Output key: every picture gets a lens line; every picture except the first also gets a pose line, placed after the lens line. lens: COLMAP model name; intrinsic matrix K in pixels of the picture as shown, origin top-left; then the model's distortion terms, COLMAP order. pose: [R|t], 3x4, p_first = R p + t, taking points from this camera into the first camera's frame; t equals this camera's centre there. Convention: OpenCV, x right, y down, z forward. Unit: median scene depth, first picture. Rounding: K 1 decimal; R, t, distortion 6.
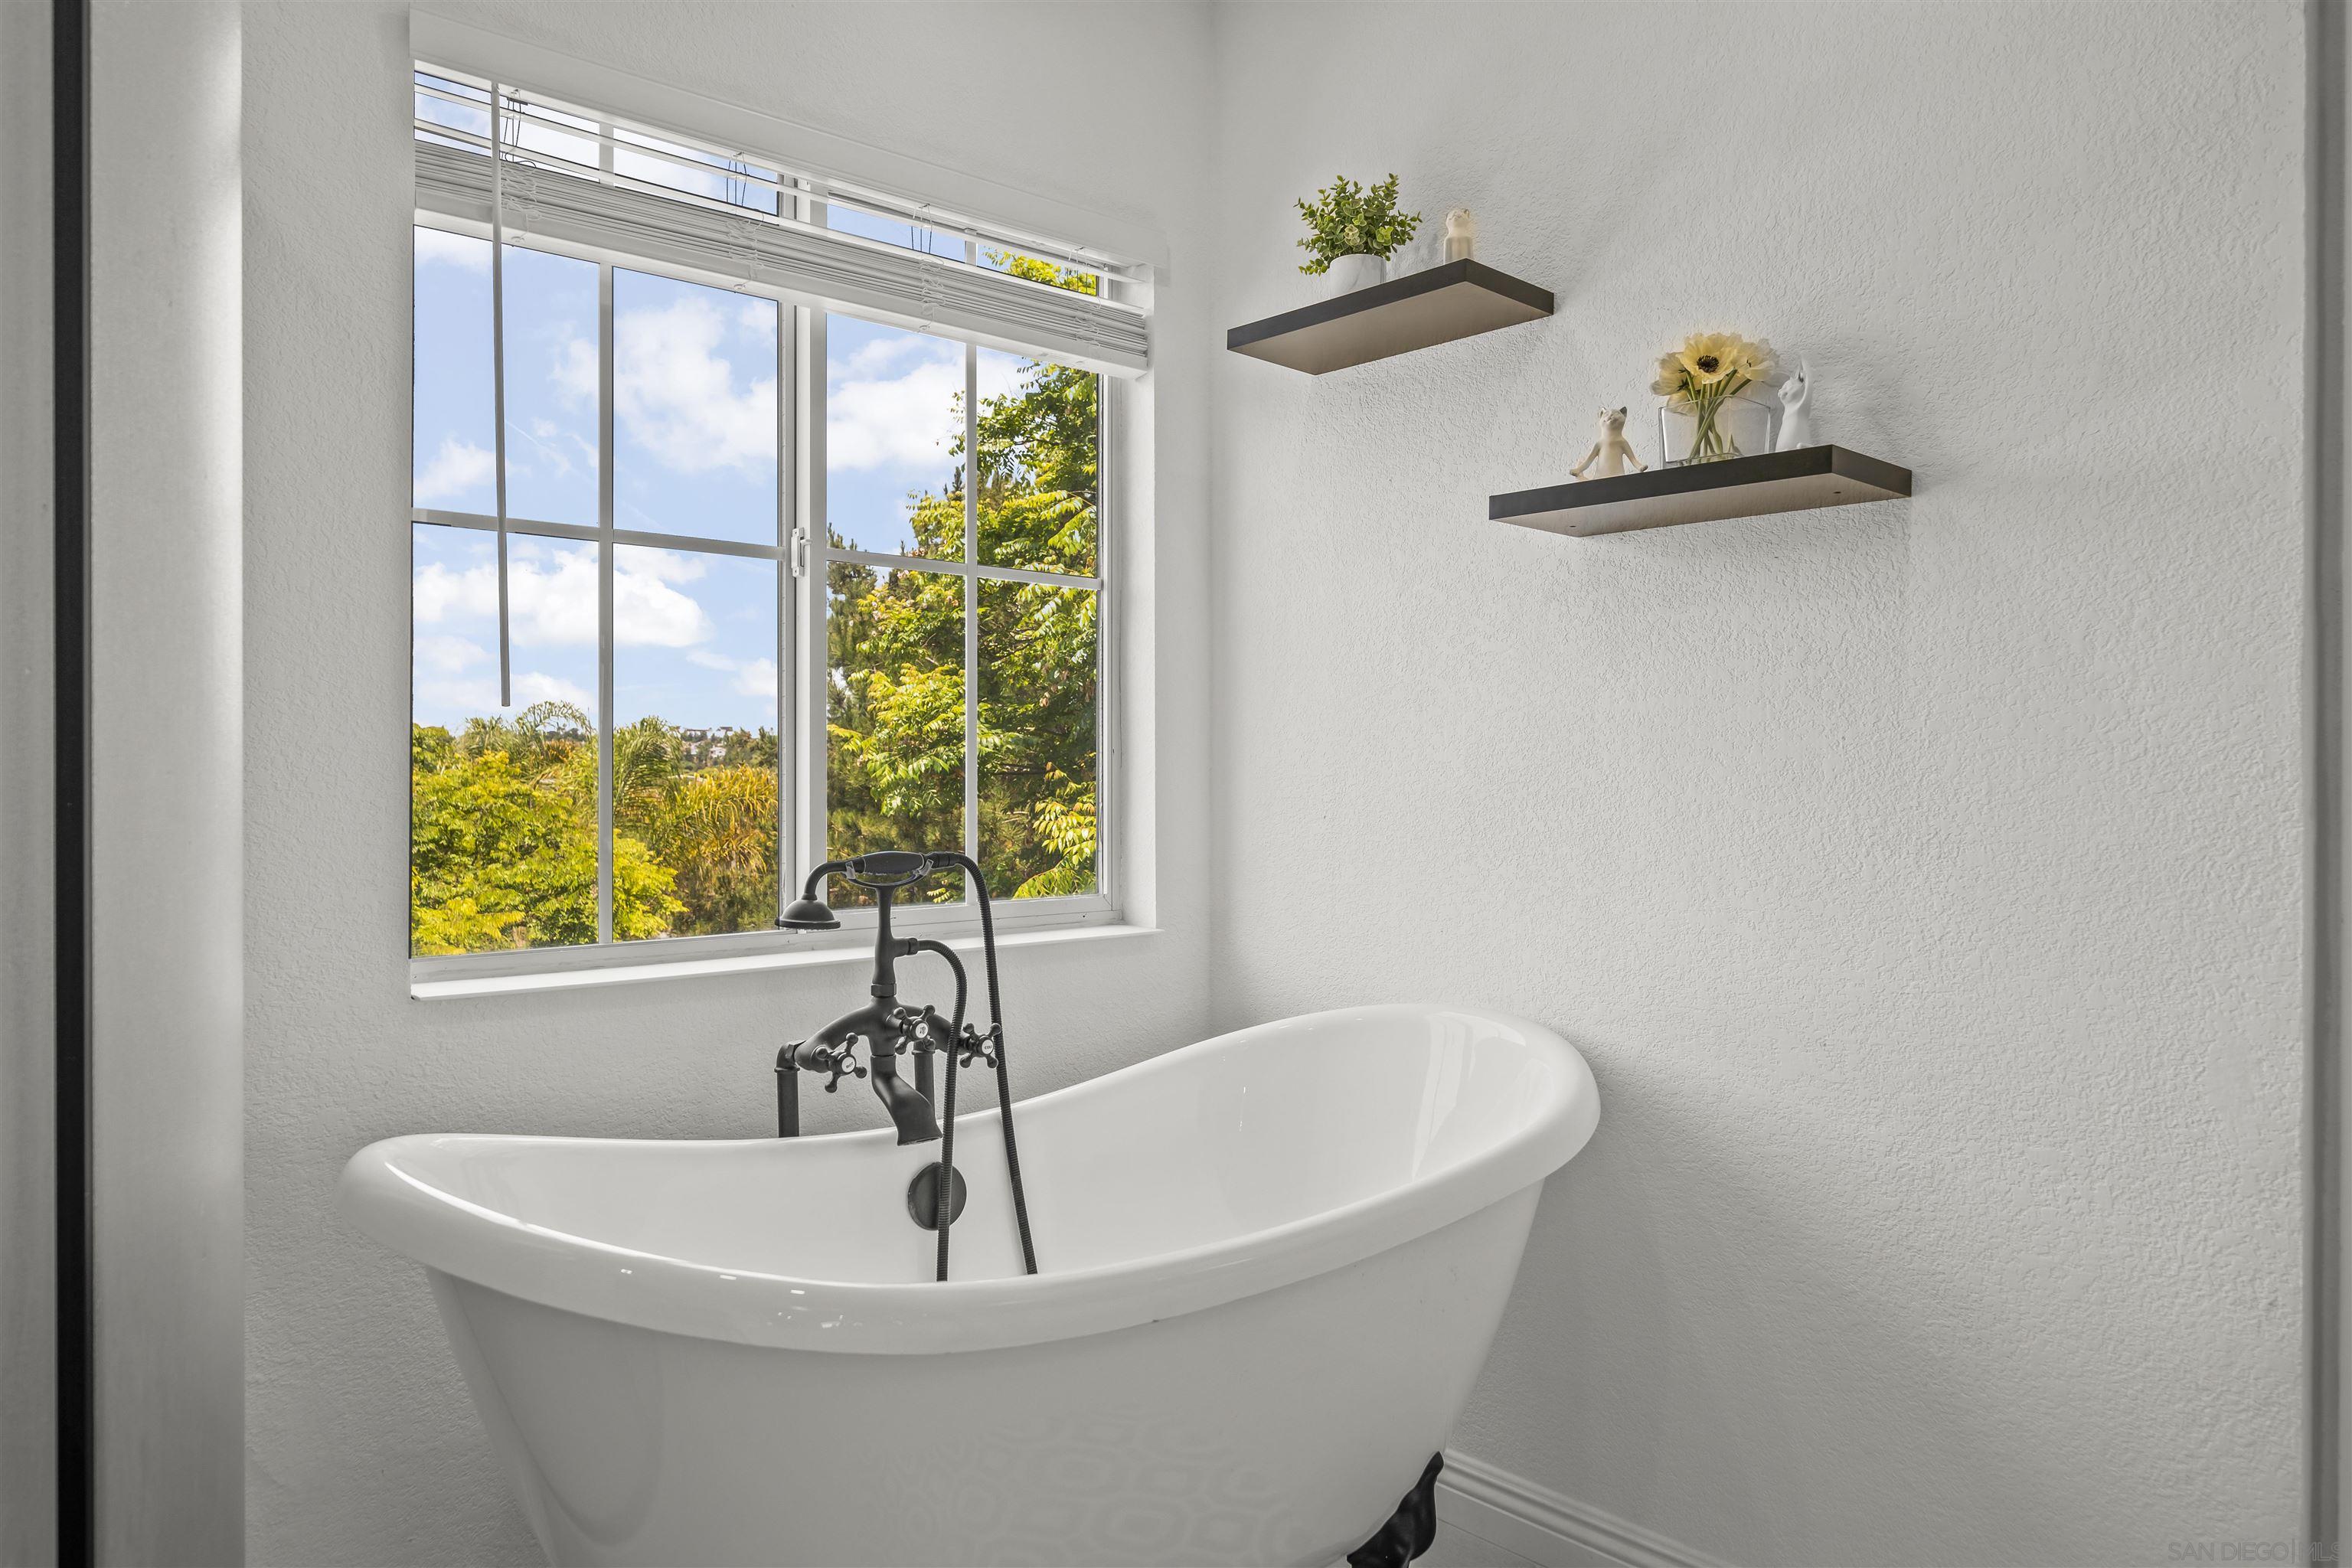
lens RADIAL K [[1577.5, 0, 1178.9], [0, 1577.5, 783.4], [0, 0, 1]] dist [-0.002180, -0.001887]
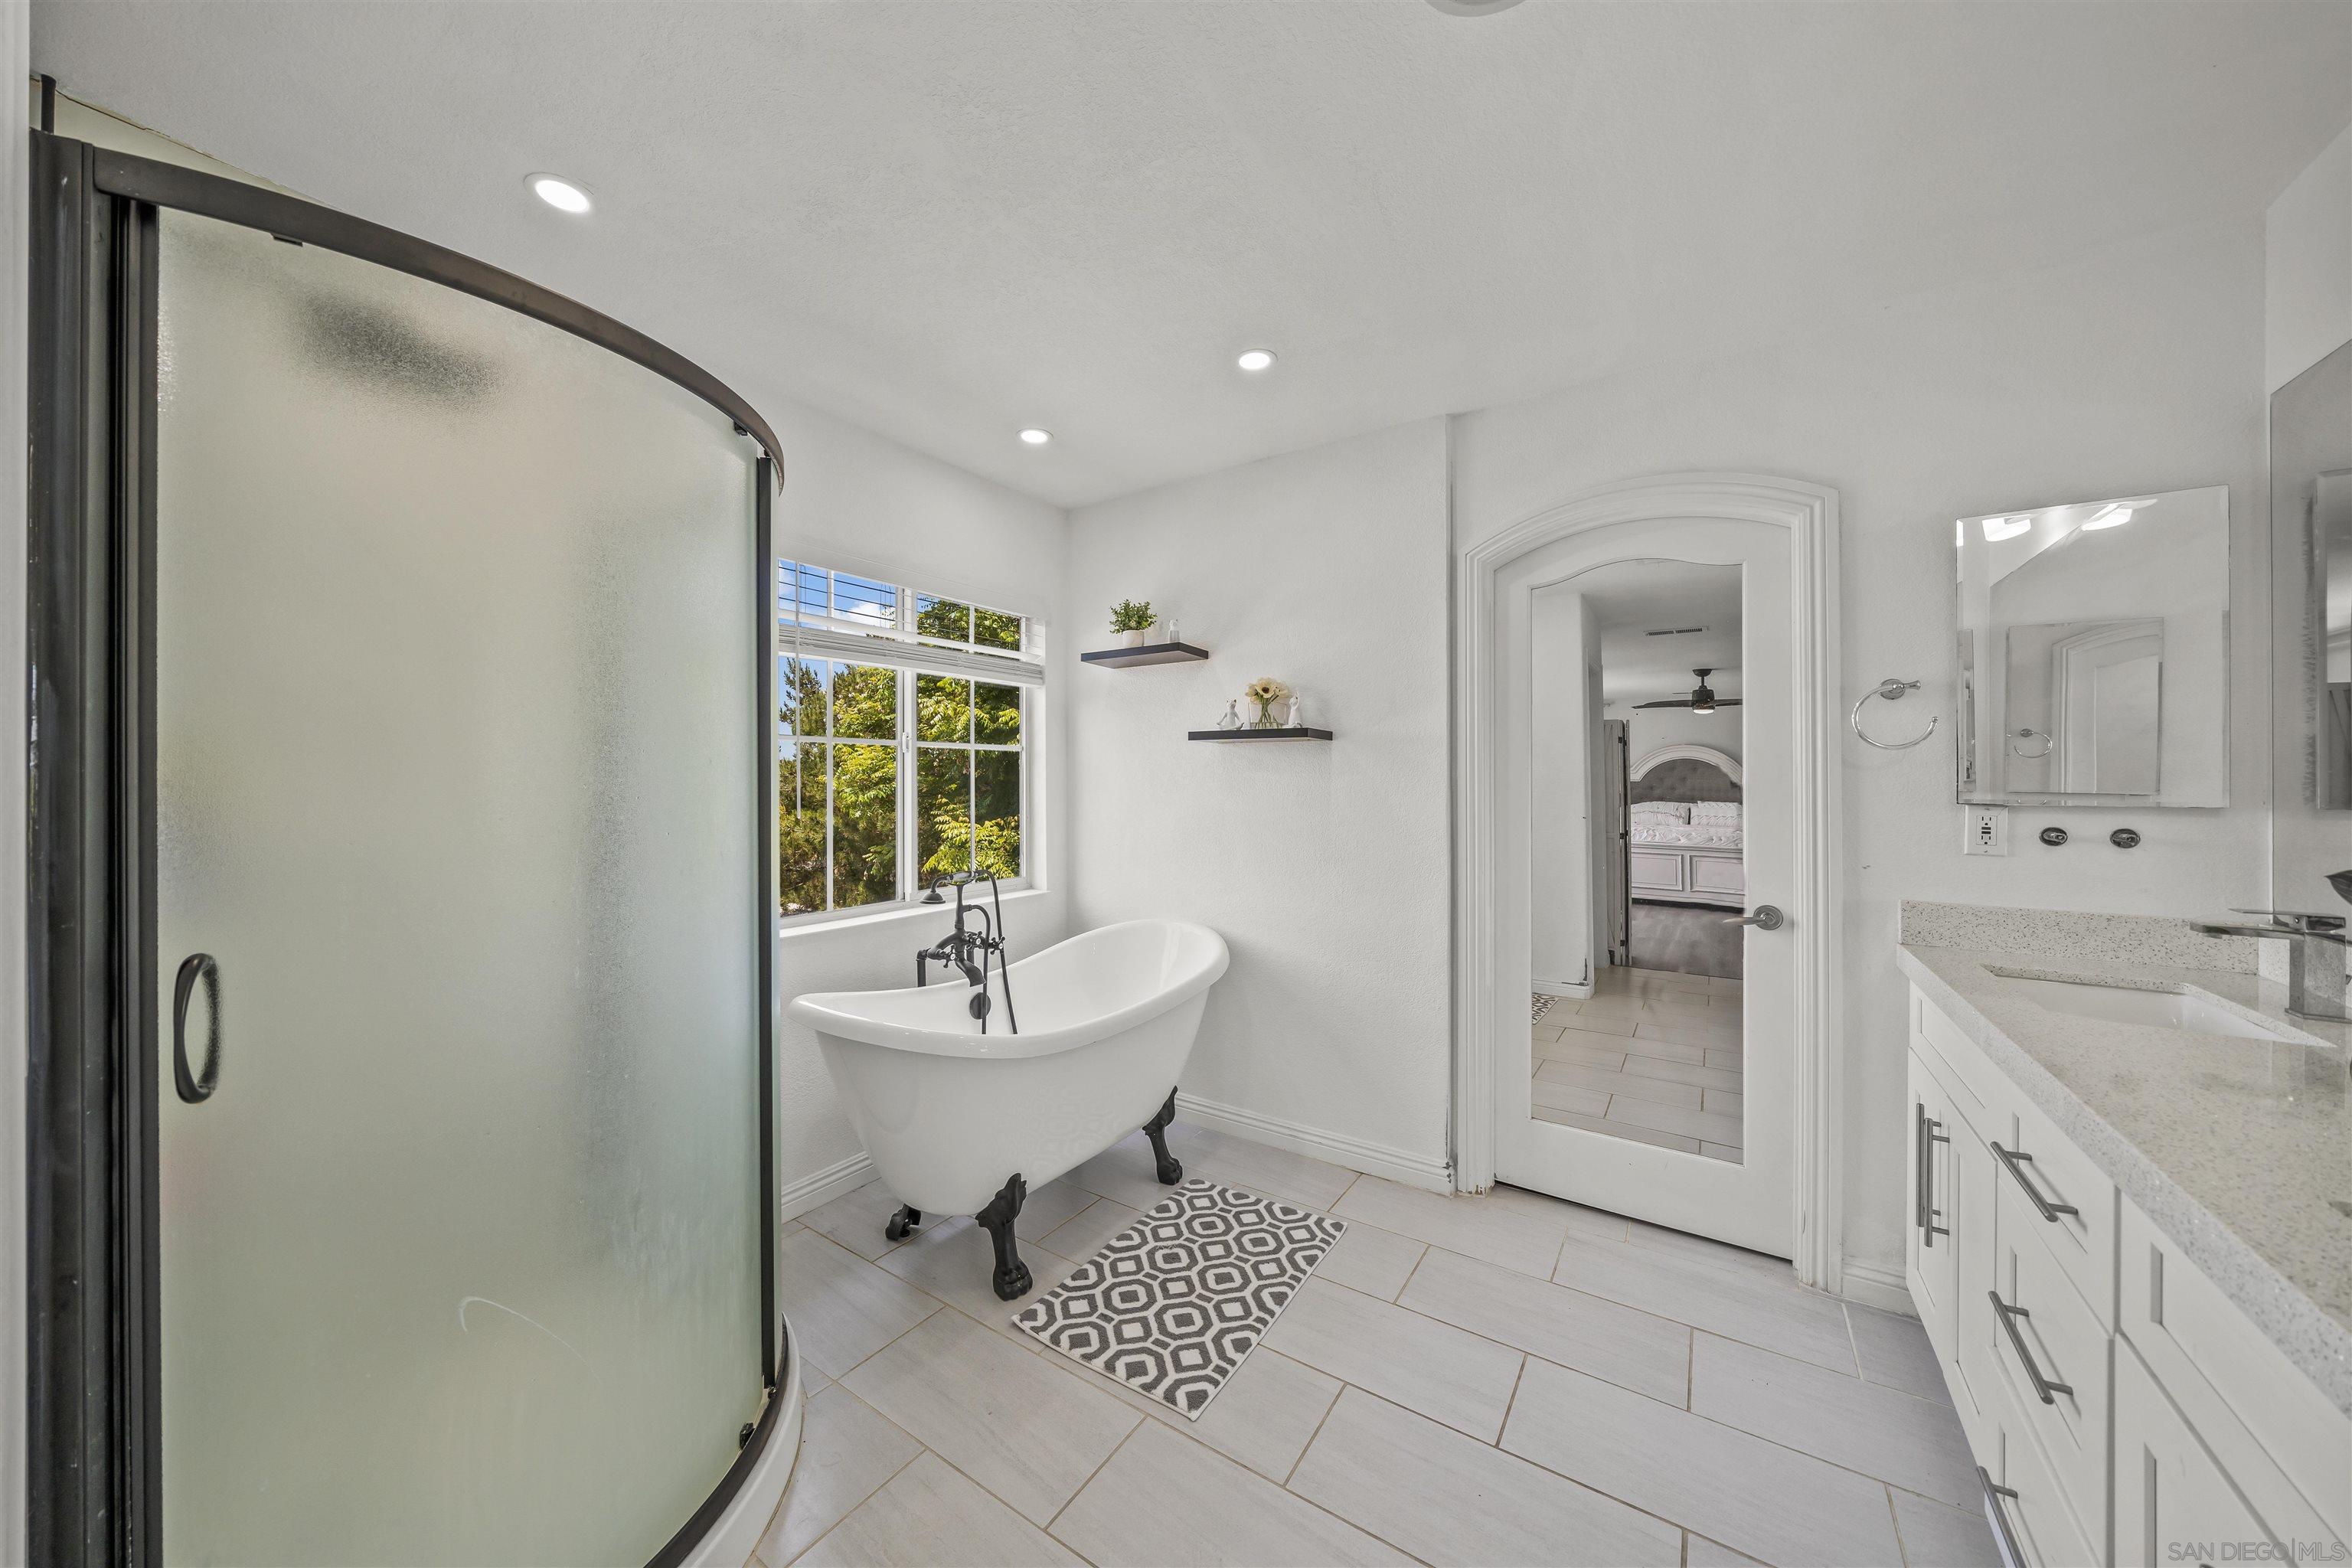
lens RADIAL K [[800.5, 0, 1174.8], [0, 800.5, 780.5], [0, 0, 1]] dist [-0.005409, -0.000465]
pose [[0.969599, 0.000976, 0.244696, -0.162641], [0.000976, 0.999969, -0.007856, -0.090110], [-0.244696, 0.007856, 0.969568, -0.327153]]
